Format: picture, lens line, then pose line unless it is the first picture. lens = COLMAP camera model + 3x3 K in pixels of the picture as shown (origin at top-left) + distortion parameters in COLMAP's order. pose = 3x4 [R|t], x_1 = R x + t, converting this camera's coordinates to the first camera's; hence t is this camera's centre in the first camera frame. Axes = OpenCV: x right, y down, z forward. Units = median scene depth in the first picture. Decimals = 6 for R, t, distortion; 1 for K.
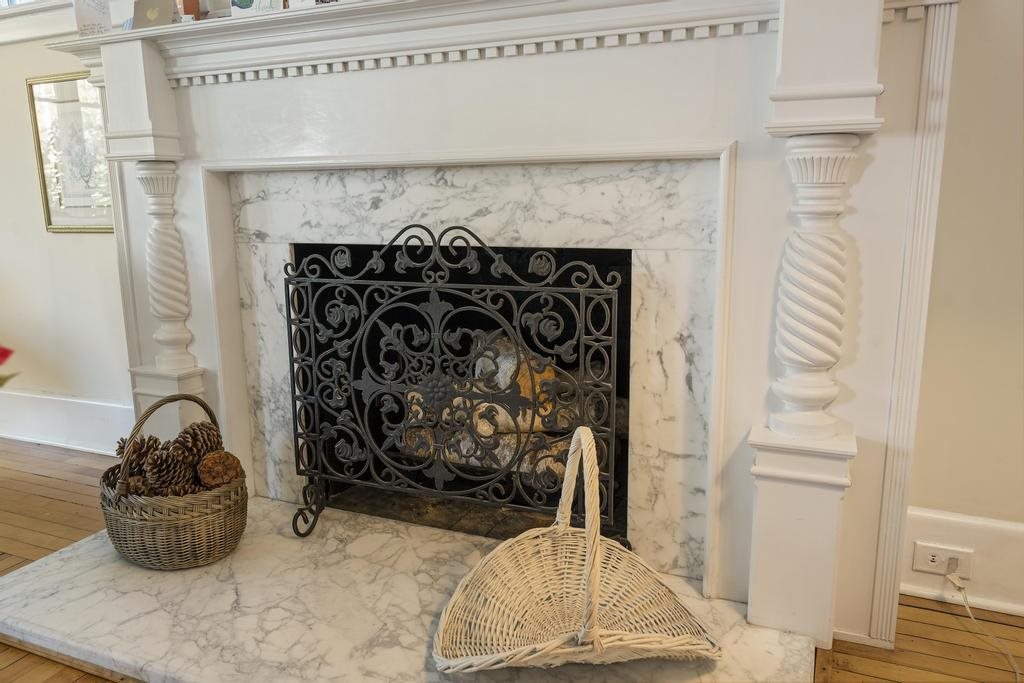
lens RADIAL K [[771.5, 0, 510.5], [0, 771.5, 343.2], [0, 0, 1]] dist [-0.000726, -0.001555]
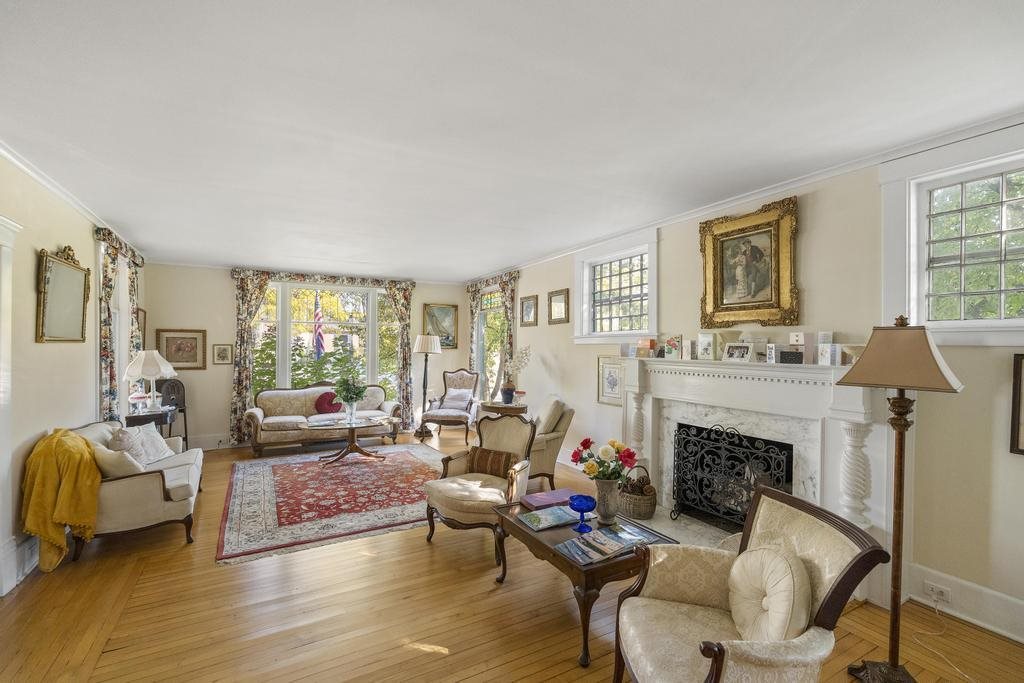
lens RADIAL K [[452.2, 0, 509.8], [0, 452.2, 345.7], [0, 0, 1]] dist [0.001991, 0.000206]
pose [[0.802547, 0.025213, -0.596056, 0.274435], [-0.142812, 0.978177, -0.150909, -0.065086], [0.579243, 0.206236, 0.788634, -0.973290]]
